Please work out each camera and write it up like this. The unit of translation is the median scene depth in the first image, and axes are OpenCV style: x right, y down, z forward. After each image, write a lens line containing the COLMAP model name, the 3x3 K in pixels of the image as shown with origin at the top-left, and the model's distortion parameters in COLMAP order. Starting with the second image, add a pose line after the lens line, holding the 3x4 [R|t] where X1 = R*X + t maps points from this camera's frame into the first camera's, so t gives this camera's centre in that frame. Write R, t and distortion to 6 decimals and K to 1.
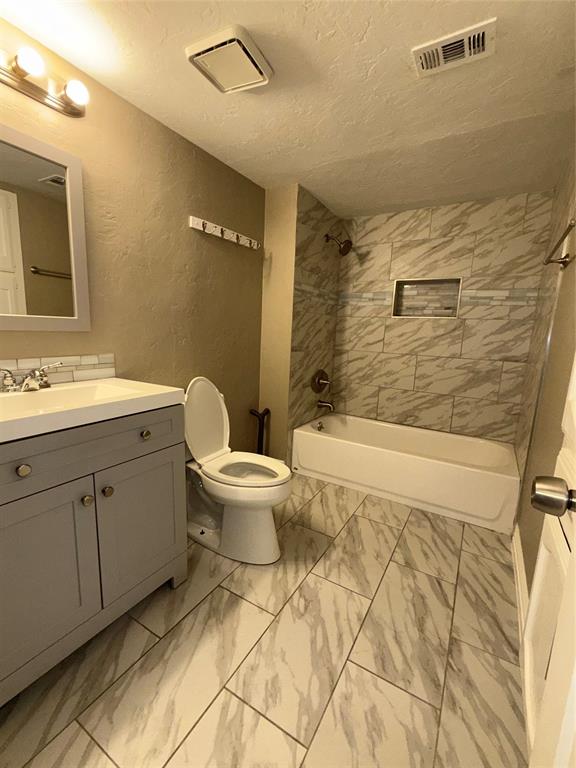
lens RADIAL K [[332.7, 0, 285.1], [0, 332.7, 384.4], [0, 0, 1]] dist [-0.000275, -0.000577]
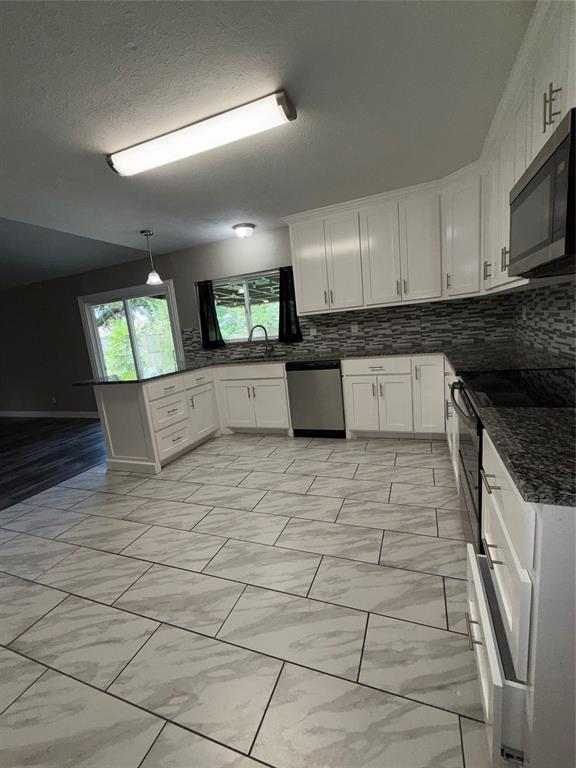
lens RADIAL K [[332.7, 0, 288.1], [0, 332.7, 384.1], [0, 0, 1]] dist [-0.000275, -0.000577]
pose [[-0.174440, -0.198374, 0.964478, -0.639649], [0.259377, 0.935645, 0.239356, -0.219684], [-0.949892, 0.291917, -0.111760, 0.574387]]
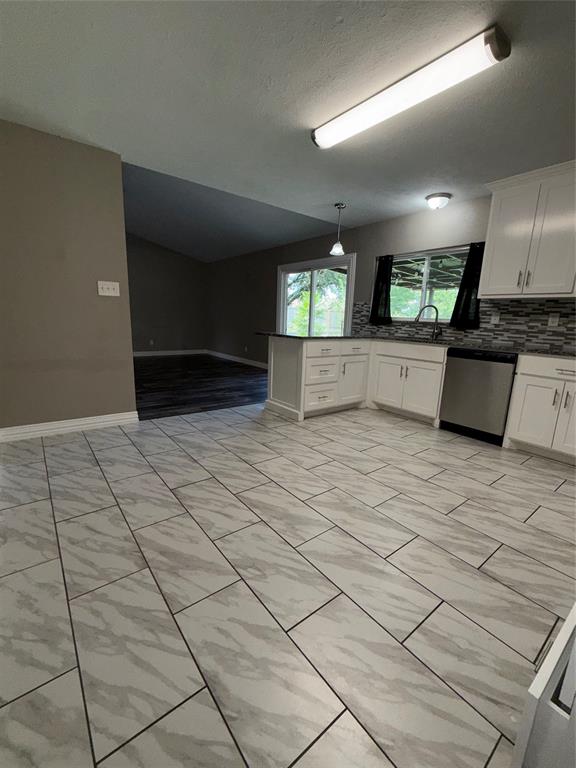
lens RADIAL K [[332.7, 0, 288.0], [0, 332.7, 384.5], [0, 0, 1]] dist [-0.000275, -0.000577]
pose [[0.354315, -0.220856, 0.908671, -0.728075], [0.143649, 0.973031, 0.180487, -0.097385], [-0.924027, 0.066581, 0.376485, 0.441039]]
